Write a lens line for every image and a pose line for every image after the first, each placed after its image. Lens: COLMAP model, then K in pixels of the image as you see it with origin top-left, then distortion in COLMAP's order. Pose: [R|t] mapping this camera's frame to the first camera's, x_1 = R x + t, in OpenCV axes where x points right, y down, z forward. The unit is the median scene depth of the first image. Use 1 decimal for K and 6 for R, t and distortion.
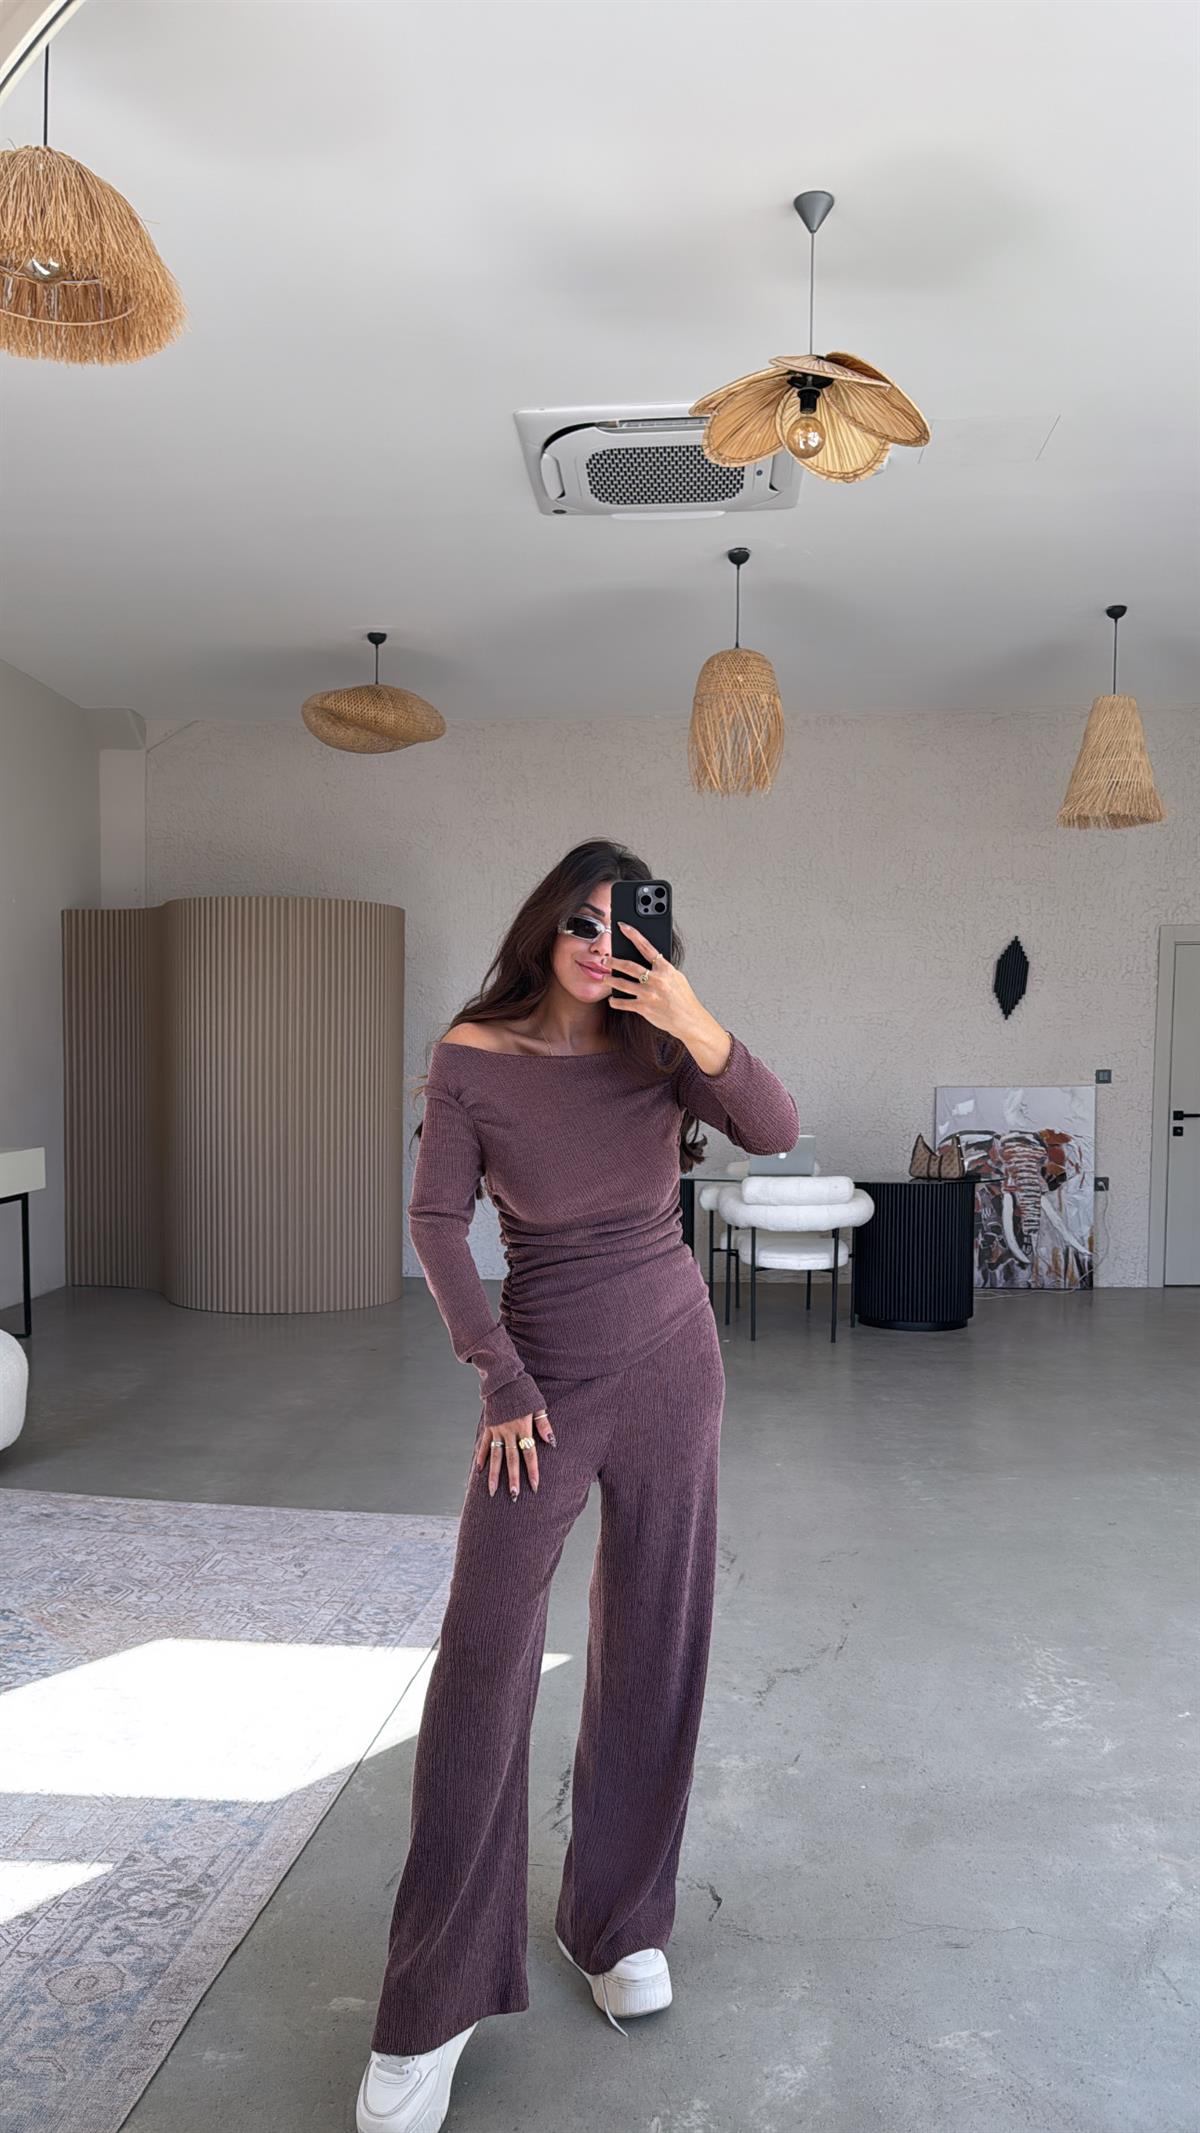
lens RADIAL K [[1518.7, 0, 600.0], [0, 1518.7, 1066.5], [0, 0, 1]] dist [0.067587, -0.096088]
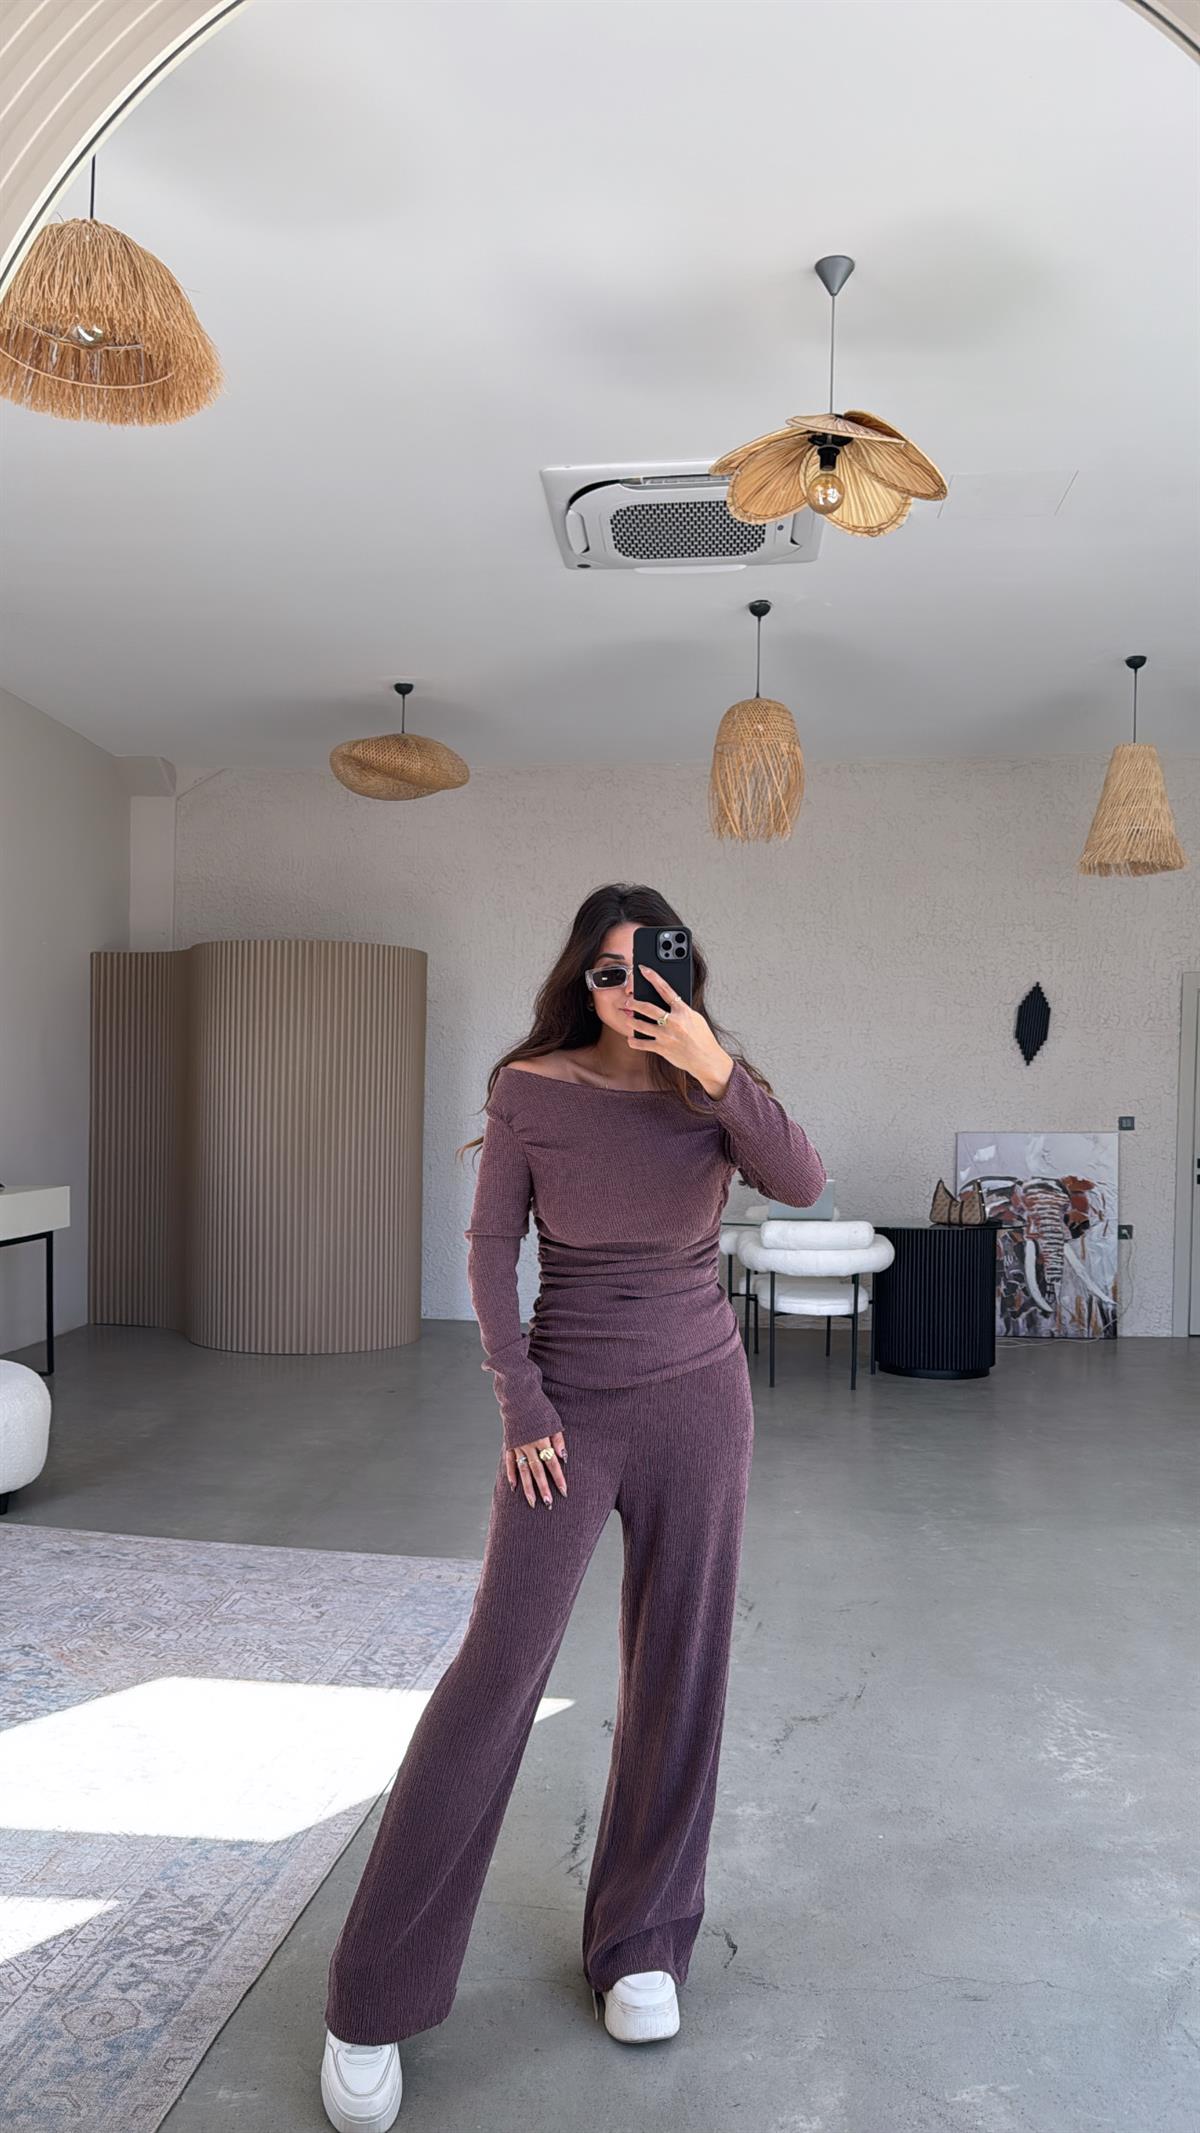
lens RADIAL K [[1526.1, 0, 584.0], [0, 1526.1, 1057.7], [0, 0, 1]] dist [0.071425, -0.093456]
pose [[0.999694, 0.006053, -0.023964, 0.000340], [-0.006896, 0.999356, -0.035221, 0.001834], [0.023736, 0.035375, 0.999092, -0.013376]]
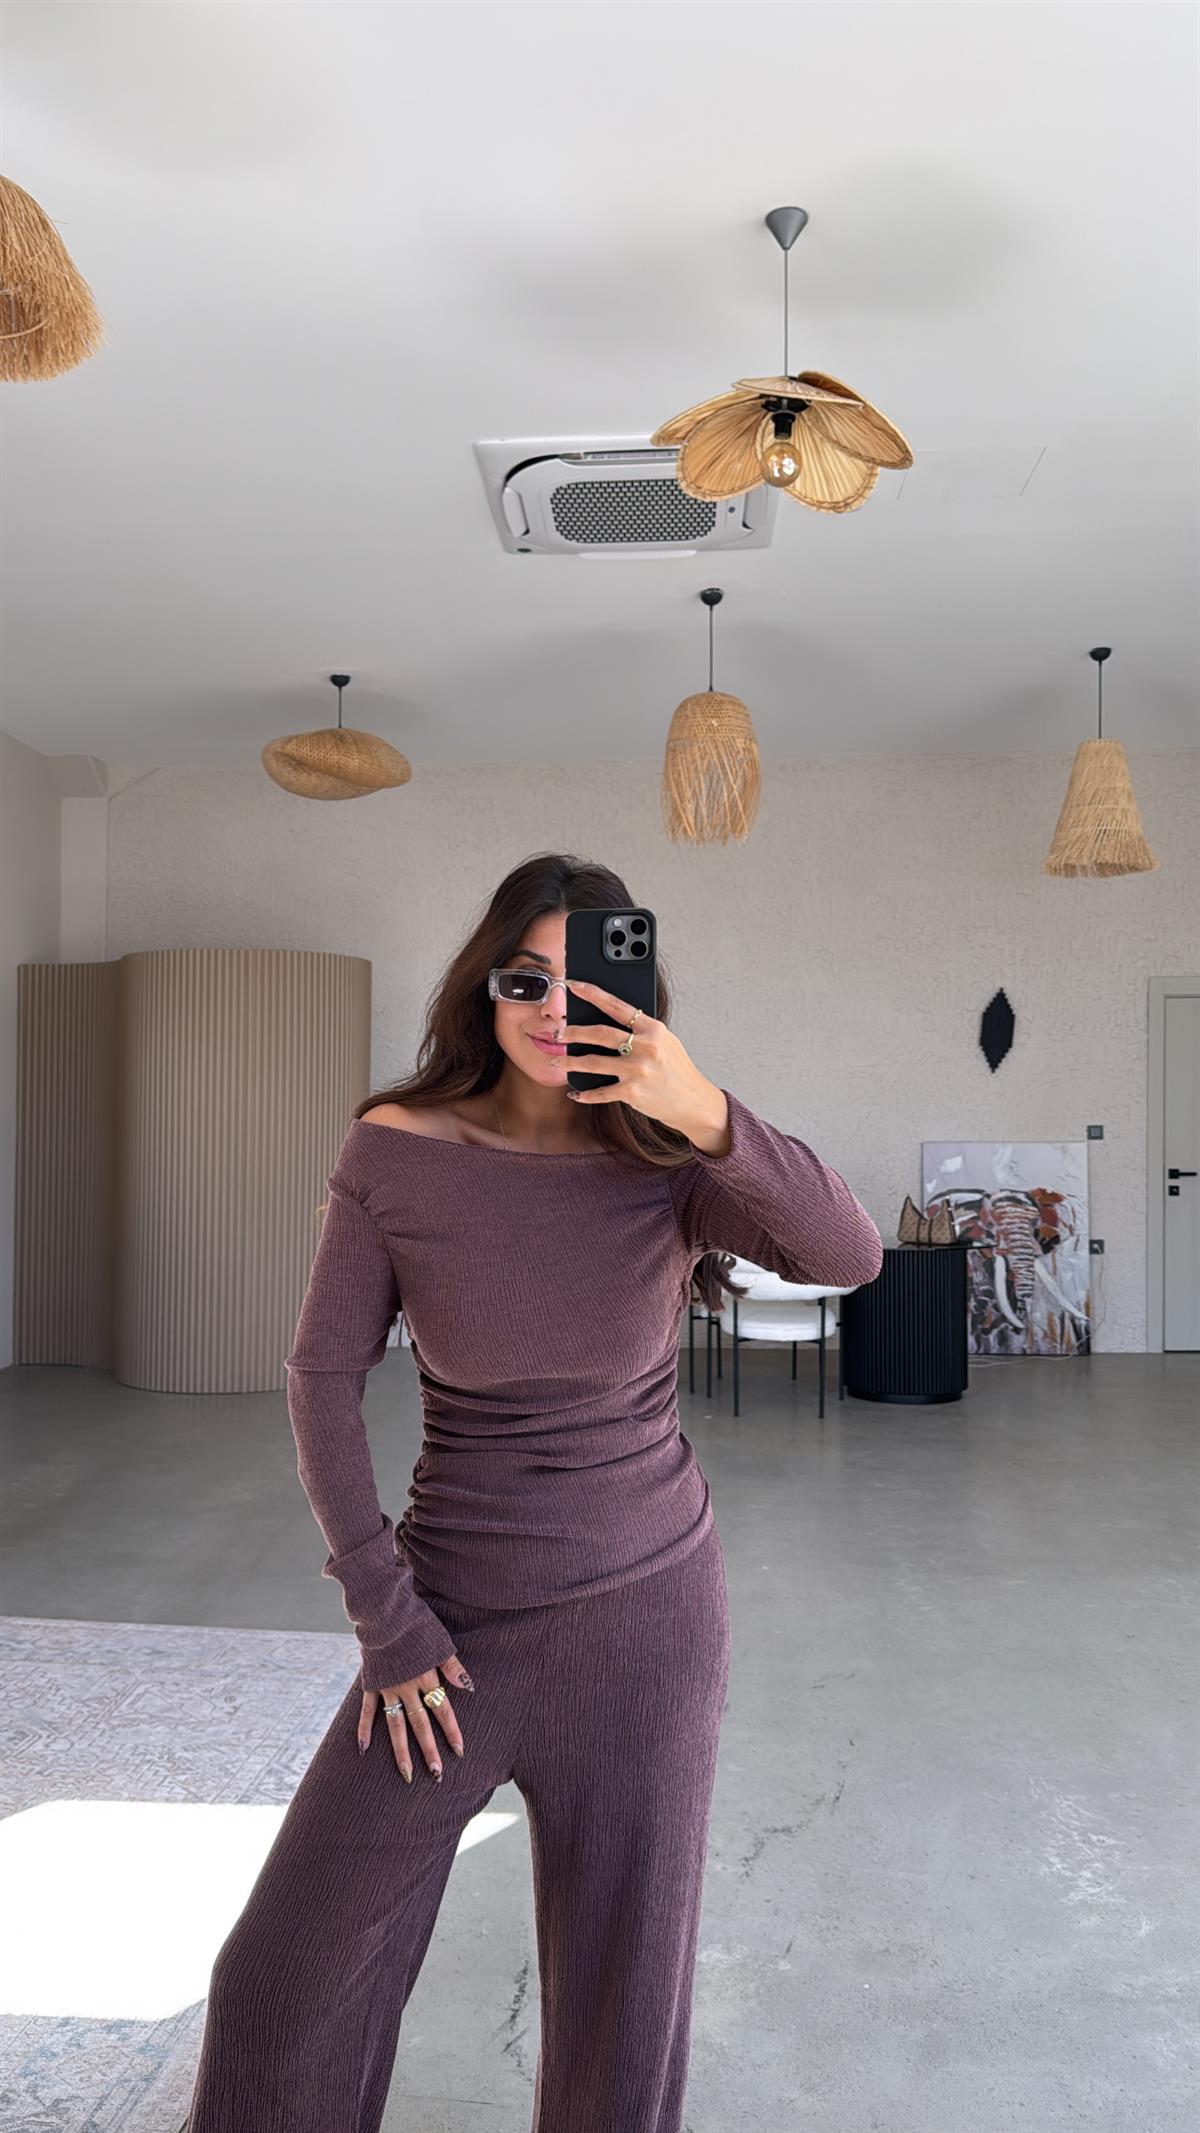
lens RADIAL K [[1480.0, 0, 630.2], [0, 1480.0, 1039.8], [0, 0, 1]] dist [0.066823, -0.083667]
pose [[0.999532, -0.006343, 0.029936, 0.011372], [0.007682, 0.998965, -0.044837, -0.016836], [-0.029621, 0.045046, 0.998546, 0.094181]]
